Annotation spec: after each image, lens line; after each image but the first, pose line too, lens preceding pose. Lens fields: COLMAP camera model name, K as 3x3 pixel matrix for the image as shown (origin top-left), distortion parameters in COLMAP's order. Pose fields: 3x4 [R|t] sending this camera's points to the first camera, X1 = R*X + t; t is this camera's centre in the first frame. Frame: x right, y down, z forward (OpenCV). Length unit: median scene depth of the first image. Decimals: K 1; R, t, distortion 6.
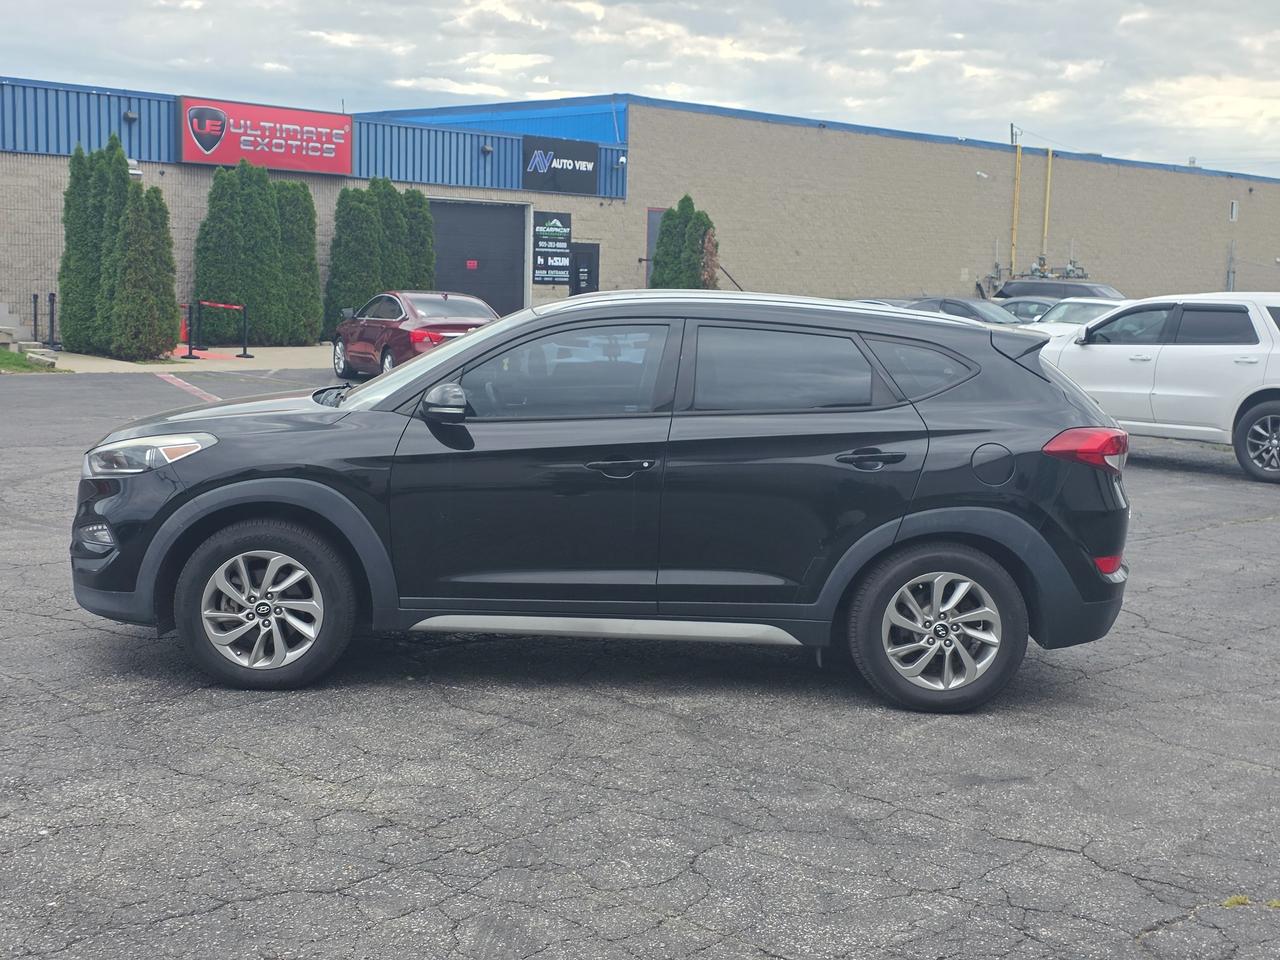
lens RADIAL K [[1780.6, 0, 640.0], [0, 1780.6, 480.0], [0, 0, 1]] dist [0.138160, -0.305724]
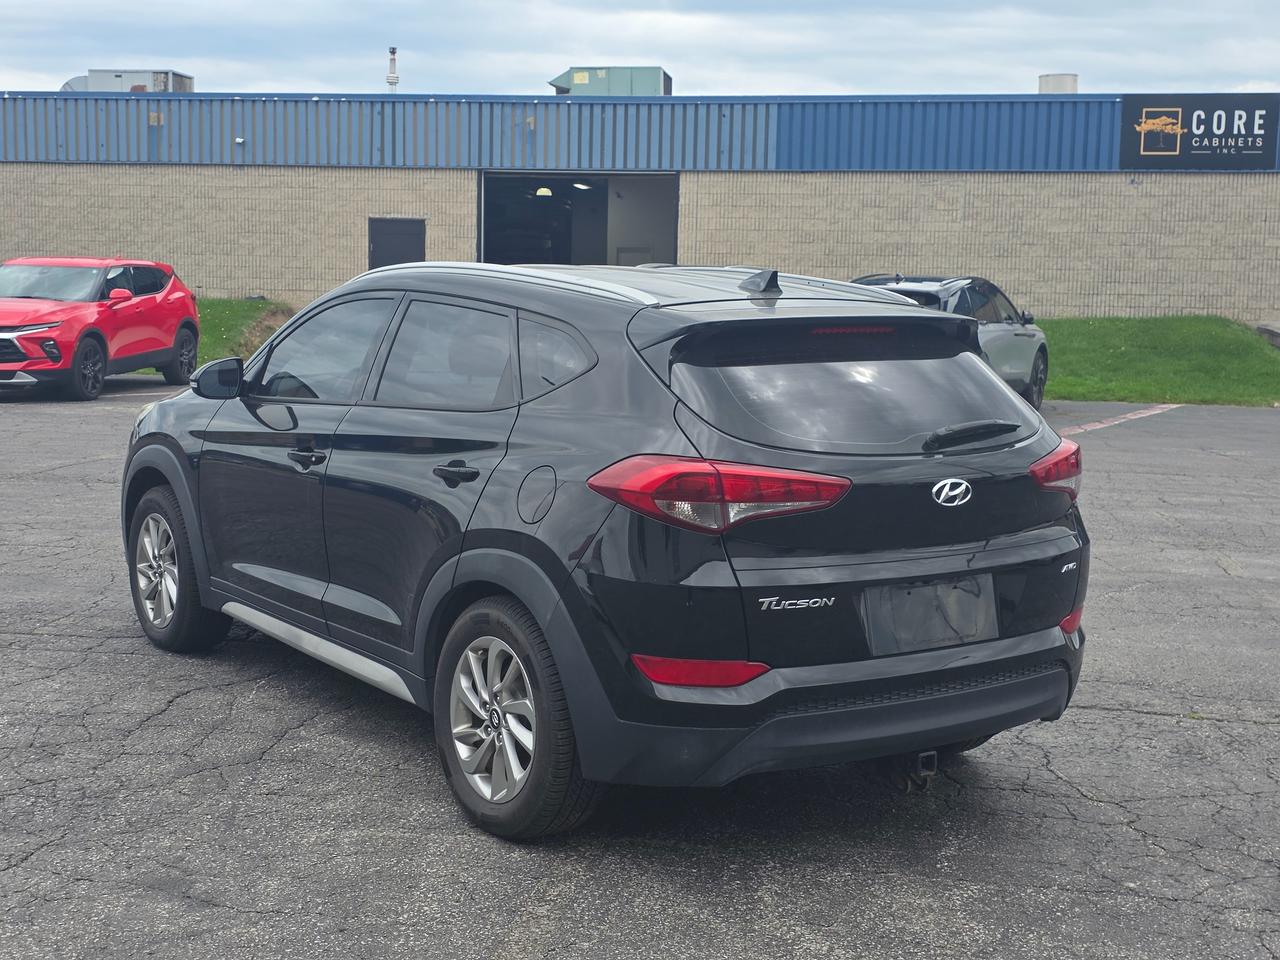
lens RADIAL K [[1780.6, 0, 640.0], [0, 1780.6, 480.0], [0, 0, 1]] dist [0.138160, -0.305724]
pose [[0.541864, 0.079511, -0.836697, 0.800589], [-0.112042, 0.993463, 0.021847, -0.034302], [0.832964, 0.081907, 0.547231, 0.646929]]
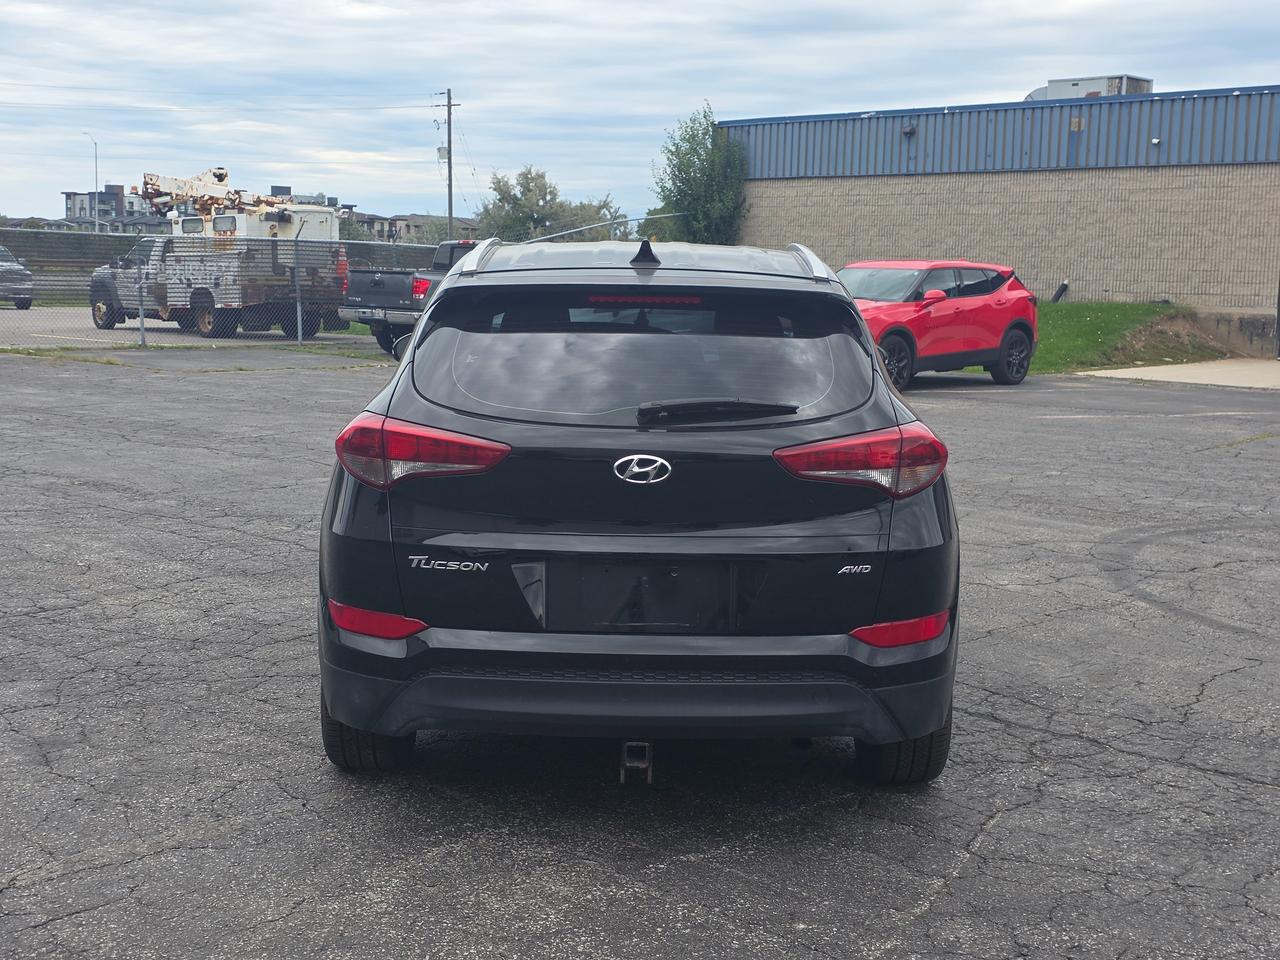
lens RADIAL K [[1780.6, 0, 640.0], [0, 1780.6, 480.0], [0, 0, 1]] dist [0.138160, -0.305724]
pose [[-0.063609, 0.091964, -0.993729, 0.935743], [-0.150698, 0.983442, 0.100658, -0.089562], [0.986531, 0.156155, -0.048697, 1.157566]]
